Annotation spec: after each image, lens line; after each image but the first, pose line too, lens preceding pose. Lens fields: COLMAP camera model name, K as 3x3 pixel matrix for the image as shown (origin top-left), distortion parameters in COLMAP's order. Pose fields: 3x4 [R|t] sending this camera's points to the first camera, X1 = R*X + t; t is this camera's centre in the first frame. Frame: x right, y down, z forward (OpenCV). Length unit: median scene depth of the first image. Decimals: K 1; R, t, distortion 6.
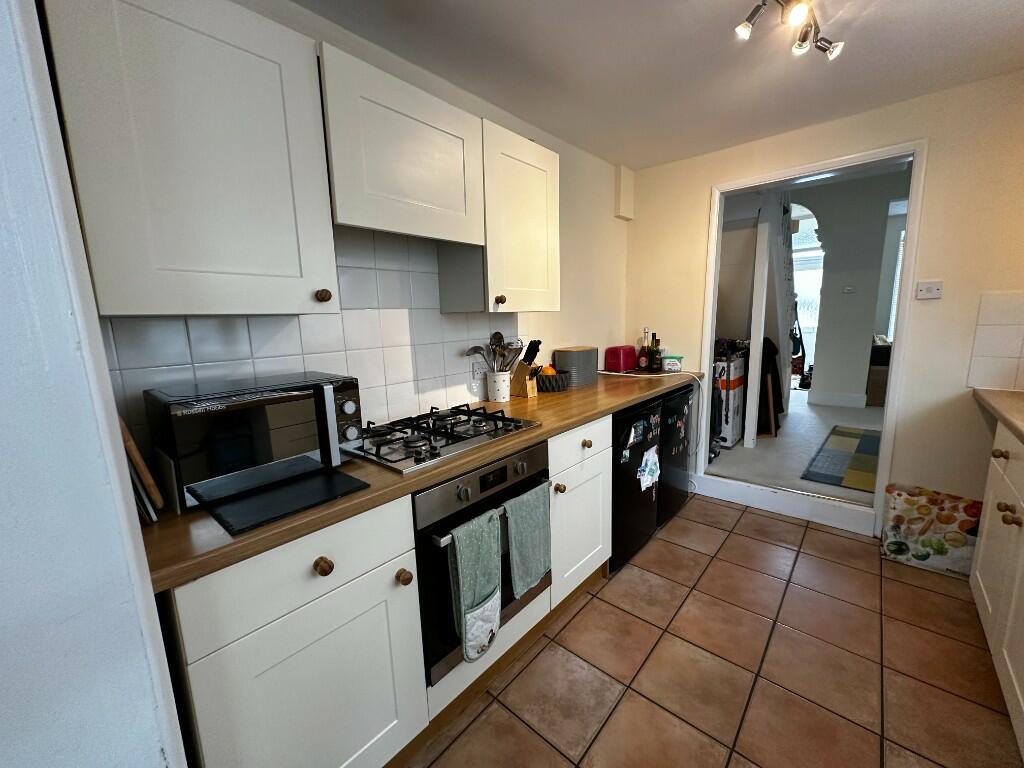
lens RADIAL K [[407.3, 0, 510.9], [0, 407.3, 384.1], [0, 0, 1]] dist [-0.001044, 0.000231]
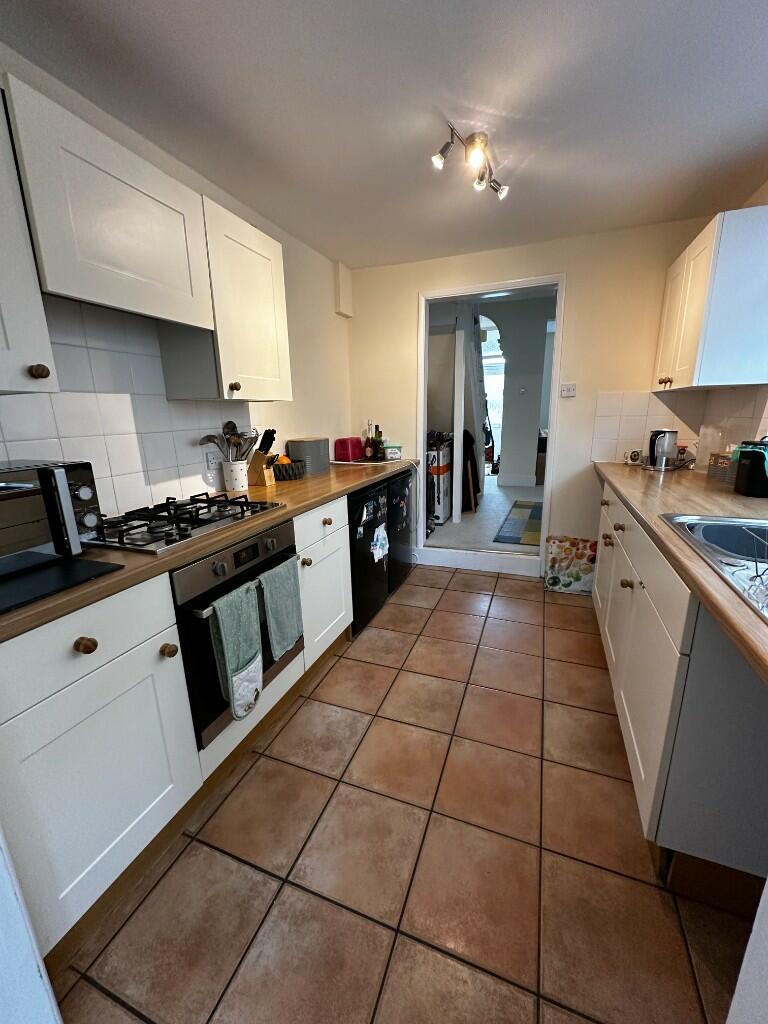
lens RADIAL K [[407.3, 0, 382.0], [0, 407.3, 510.2], [0, 0, 1]] dist [-0.001044, 0.000231]
pose [[0.937221, -0.073319, 0.340942, -0.046541], [0.051184, 0.995982, 0.073483, 0.039920], [-0.344960, -0.051419, 0.937208, -0.083687]]
